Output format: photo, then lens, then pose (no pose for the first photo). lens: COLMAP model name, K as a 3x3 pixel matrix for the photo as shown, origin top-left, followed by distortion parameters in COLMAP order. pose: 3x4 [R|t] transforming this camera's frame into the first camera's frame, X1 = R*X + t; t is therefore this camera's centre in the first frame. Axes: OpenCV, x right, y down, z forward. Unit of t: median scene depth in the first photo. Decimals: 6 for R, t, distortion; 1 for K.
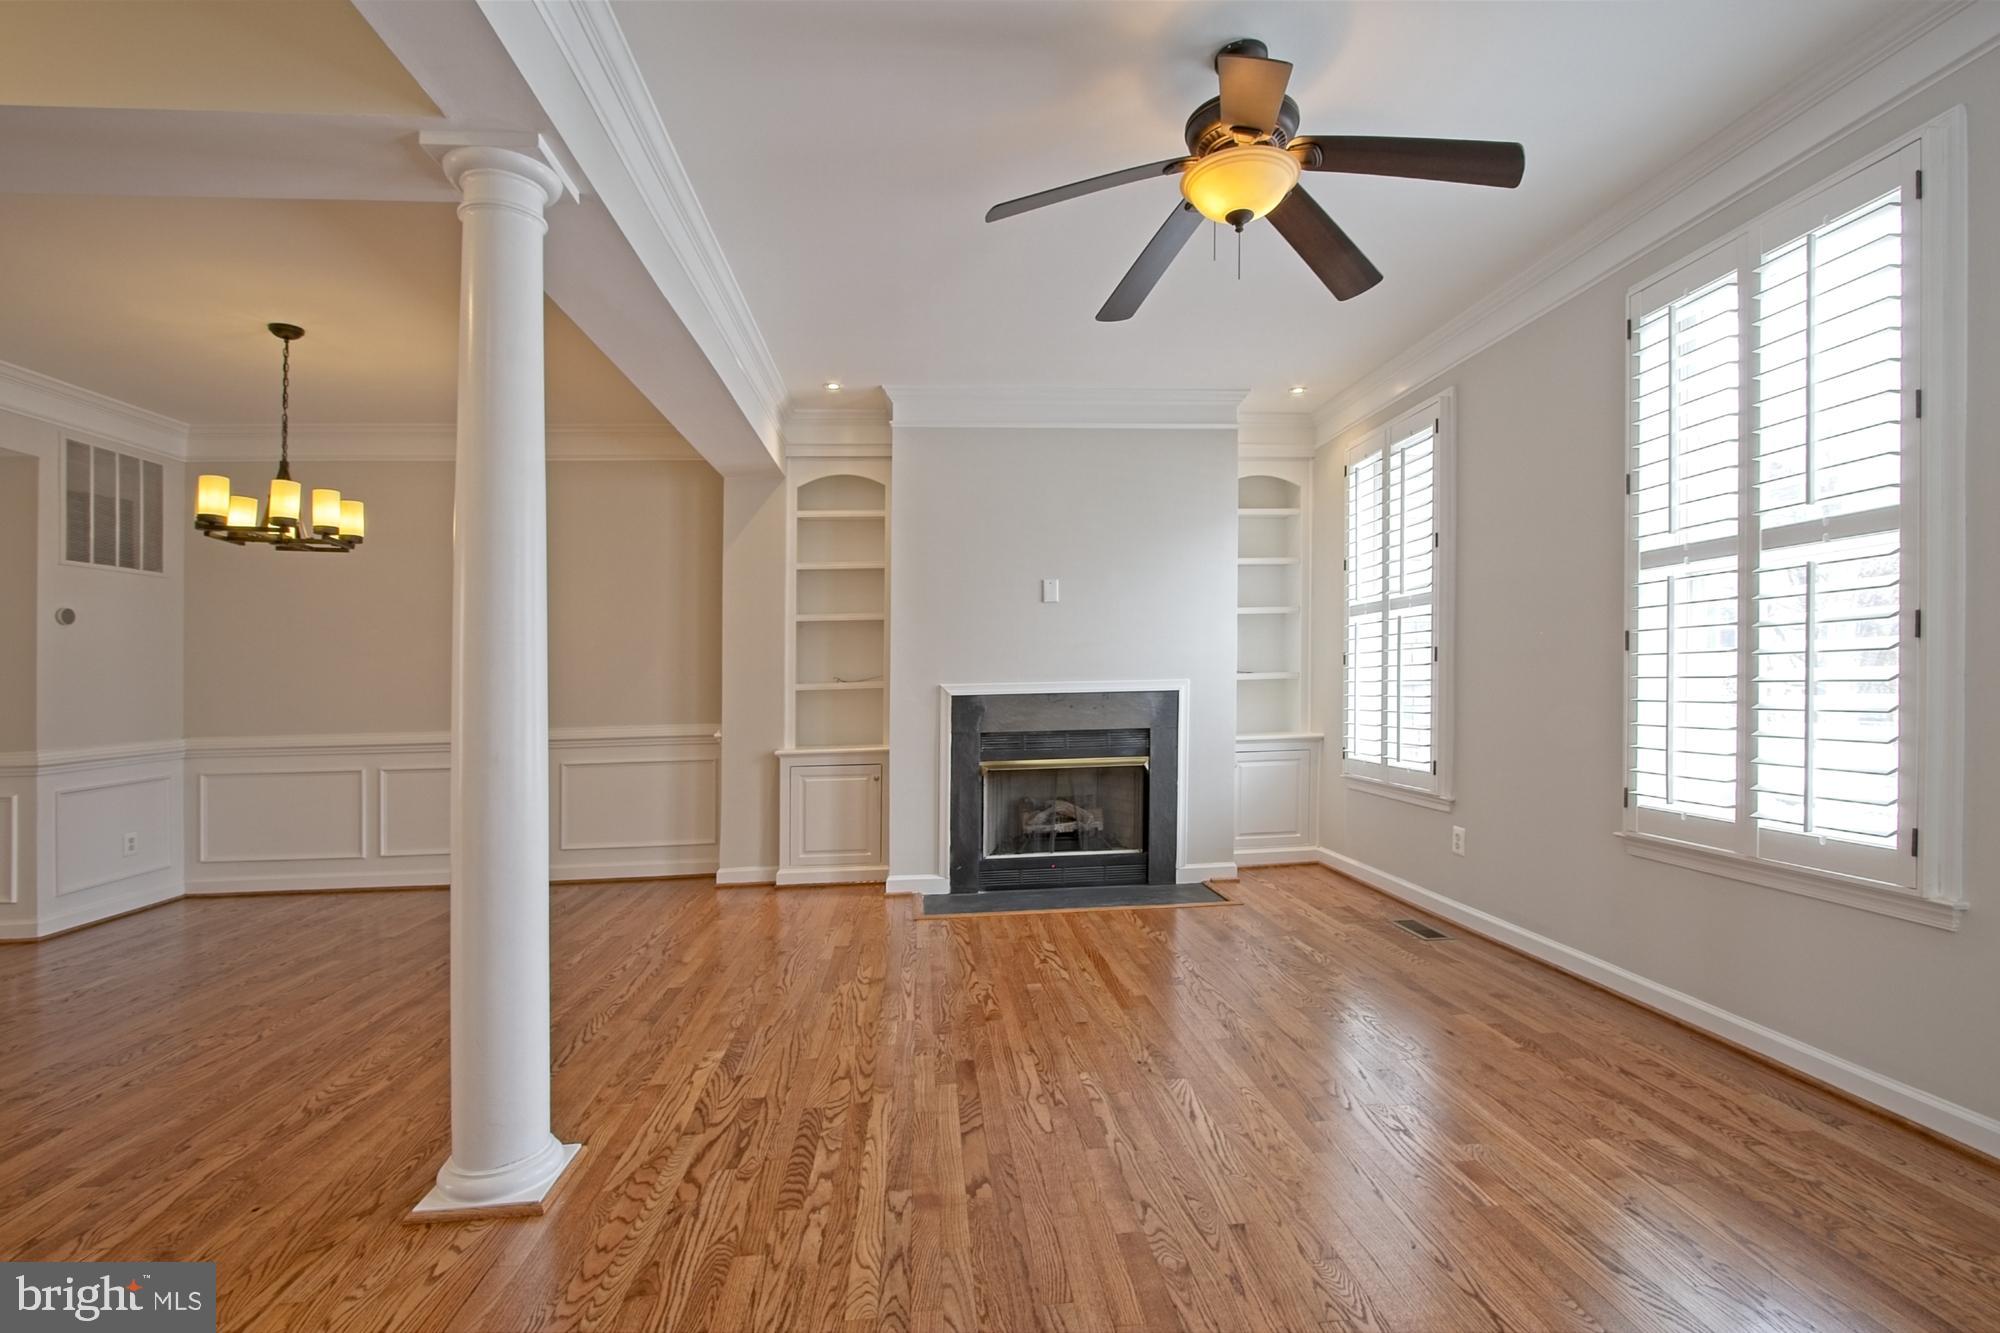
lens RADIAL K [[965.5, 0, 1073.1], [0, 965.5, 626.5], [0, 0, 1]] dist [-0.014417, 0.000636]
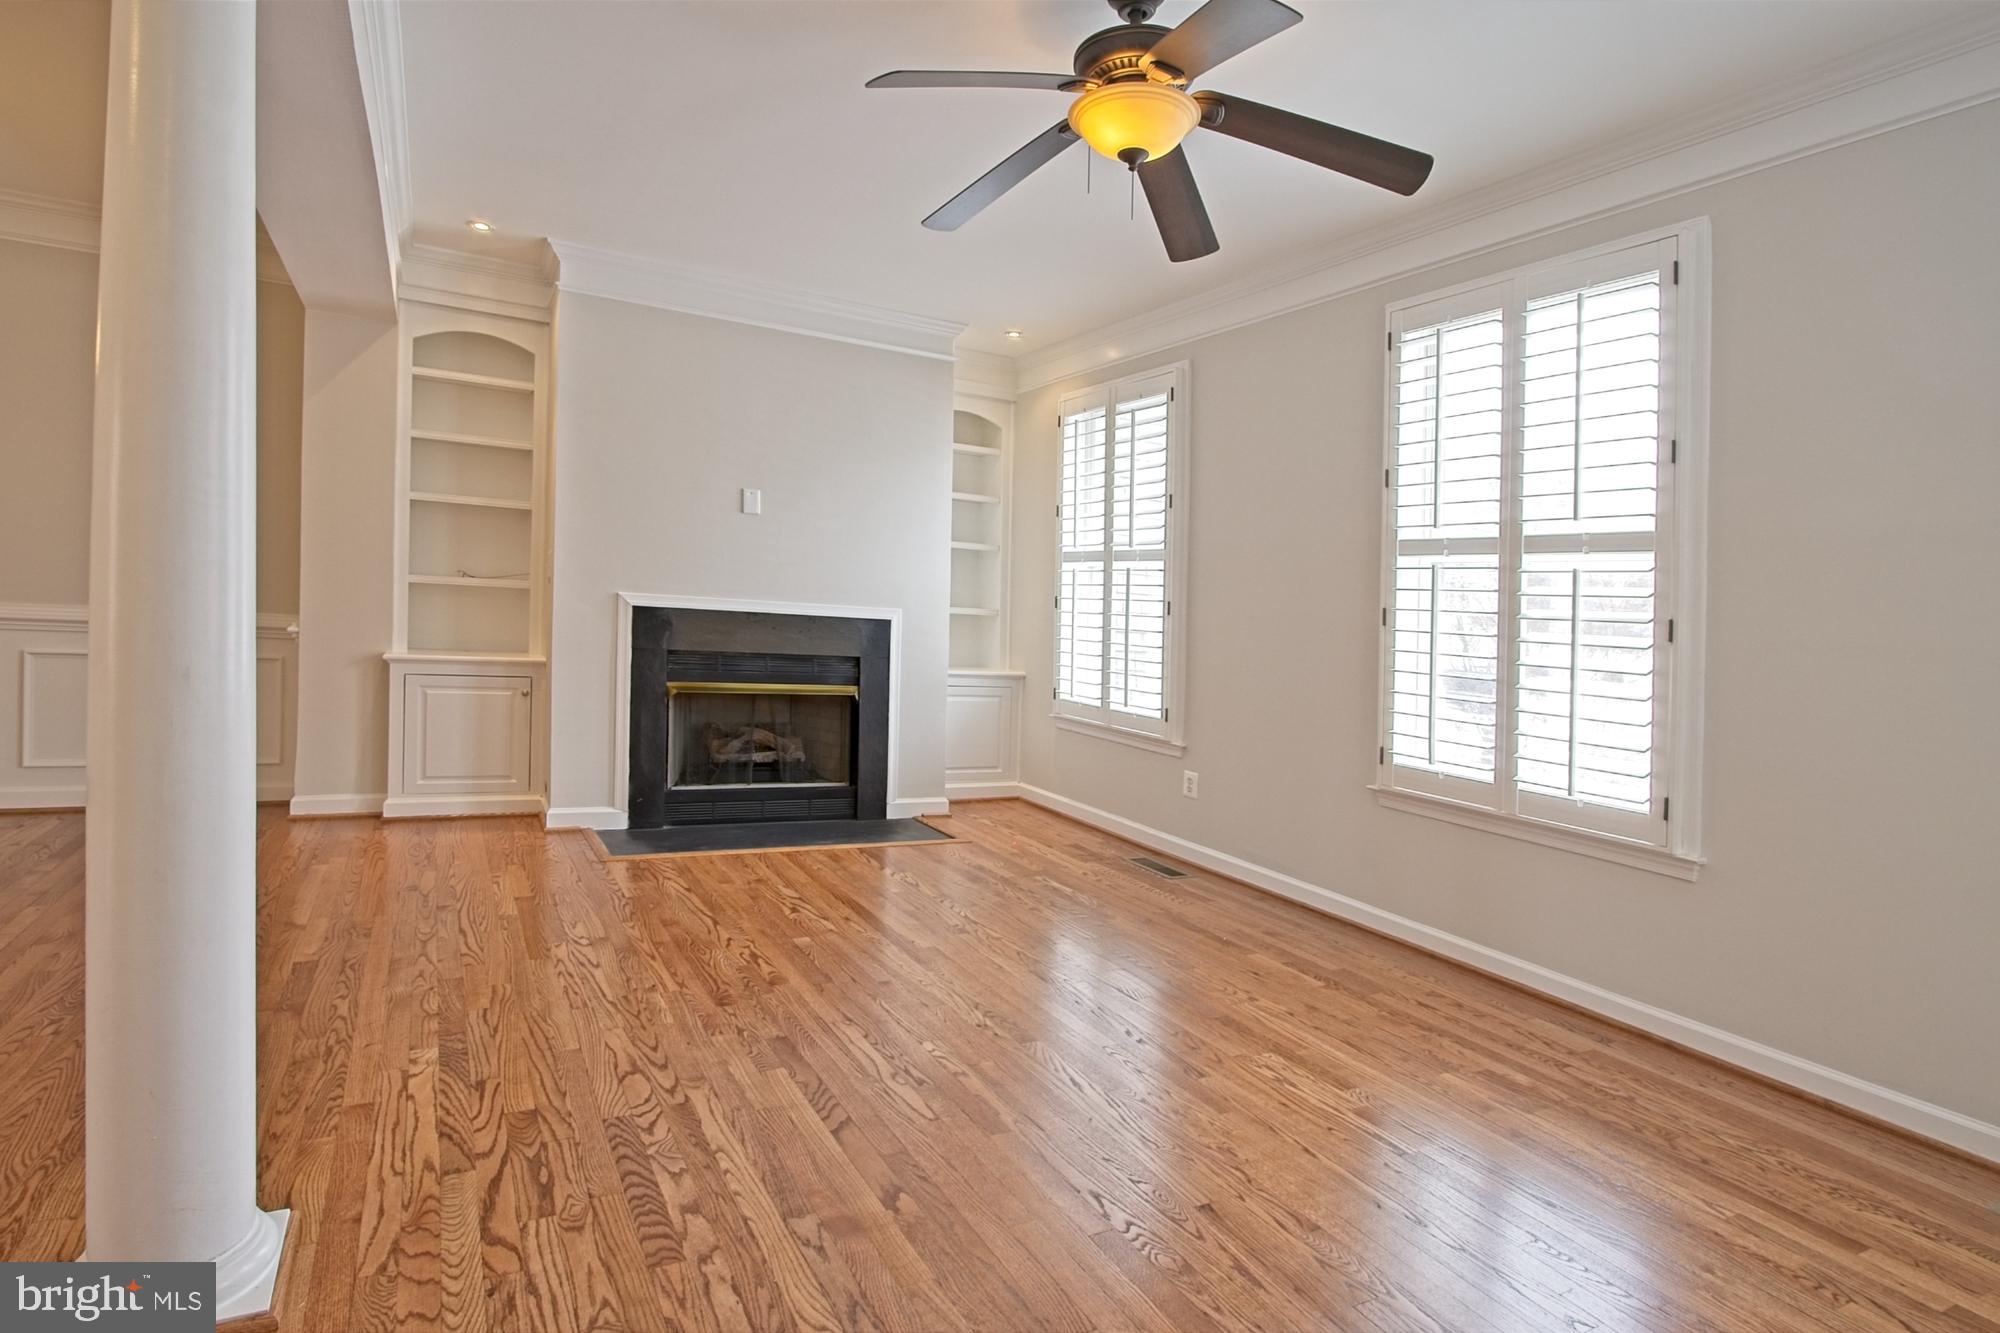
lens RADIAL K [[938.7, 0, 994.8], [0, 938.7, 580.2], [0, 0, 1]] dist [-0.009438, -0.000857]
pose [[0.924871, 0.089212, 0.369668, -0.279502], [-0.101977, 0.994672, 0.015089, 0.002078], [-0.366352, -0.051653, 0.929041, 0.153272]]
